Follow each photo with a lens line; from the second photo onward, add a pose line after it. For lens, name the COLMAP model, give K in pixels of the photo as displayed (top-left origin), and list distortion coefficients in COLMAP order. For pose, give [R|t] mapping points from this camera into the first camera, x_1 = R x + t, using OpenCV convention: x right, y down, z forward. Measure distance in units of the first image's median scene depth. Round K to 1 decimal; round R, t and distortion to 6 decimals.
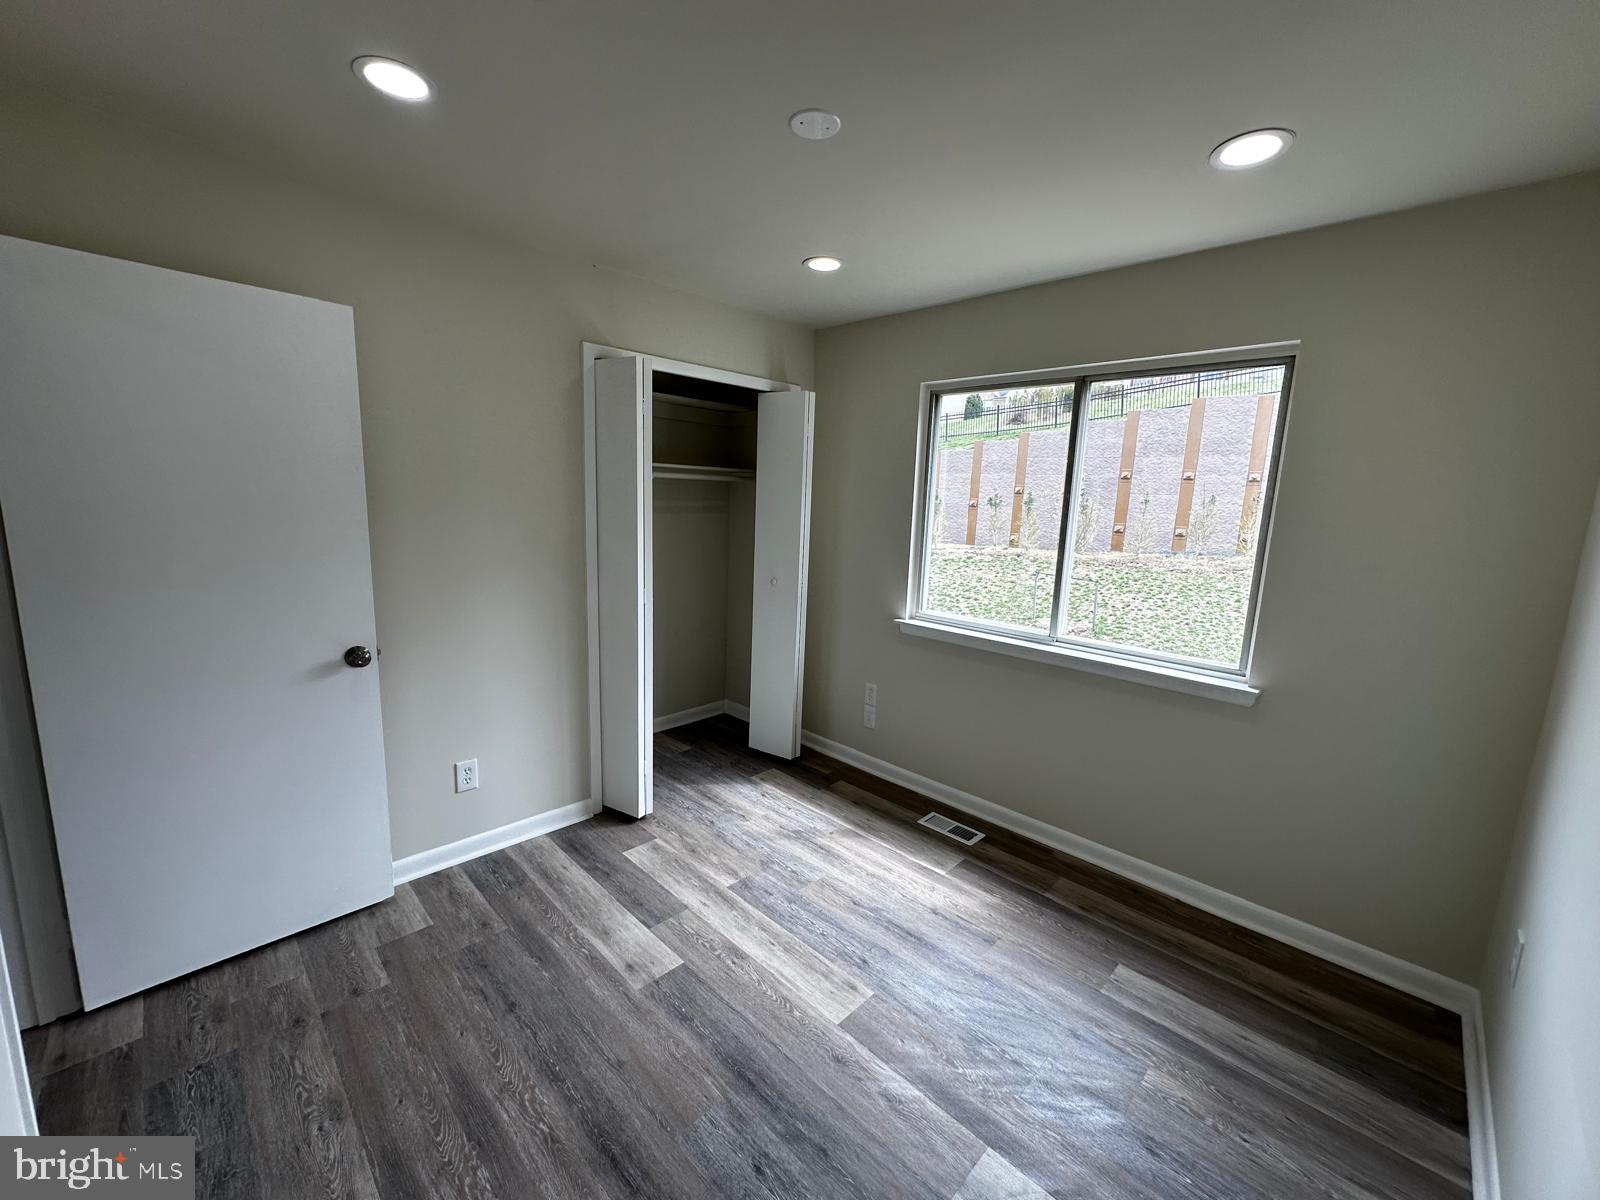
lens RADIAL K [[637.6, 0, 802.7], [0, 637.6, 598.3], [0, 0, 1]] dist [0.000808, 0.000045]
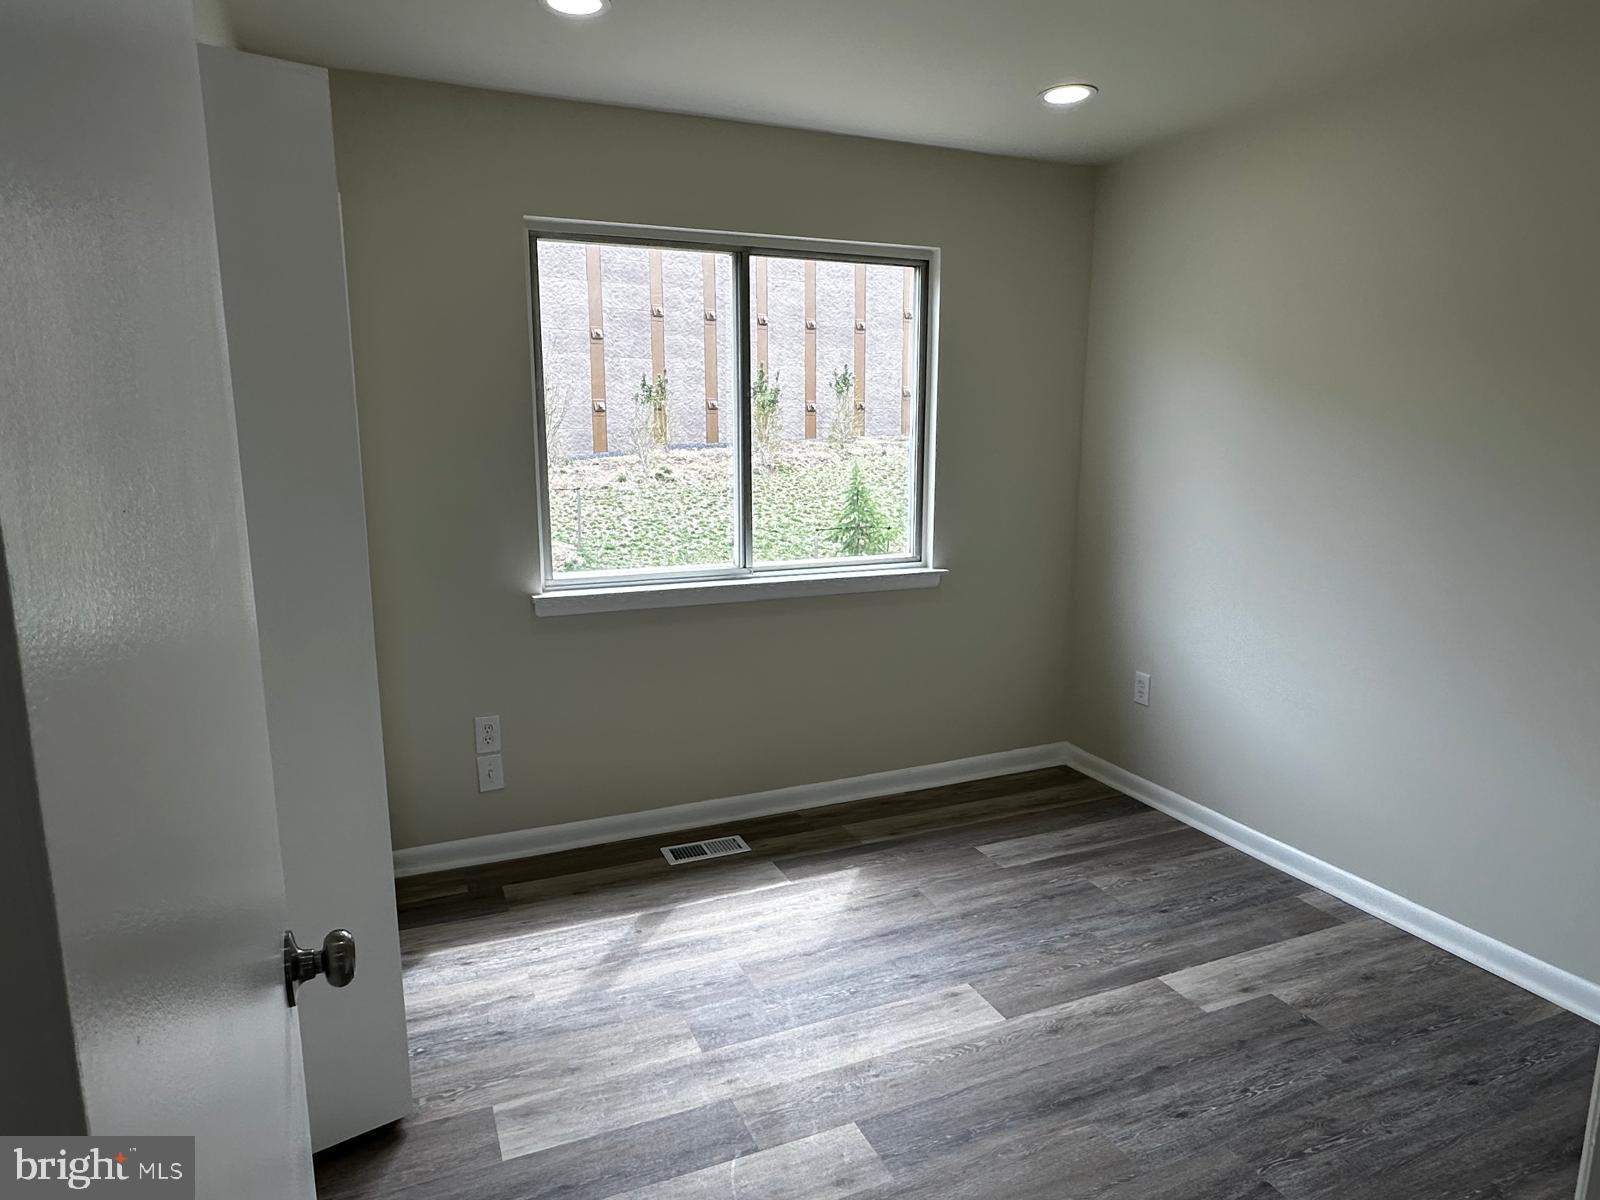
lens RADIAL K [[982.1, 0, 800.0], [0, 982.1, 600.0], [0, 0, 1]] dist [-0.005514, -0.000038]
pose [[0.379270, -0.201148, 0.903157, -0.845906], [0.164713, 0.975172, 0.148018, -0.086267], [-0.910507, 0.092623, 0.402986, 0.509962]]
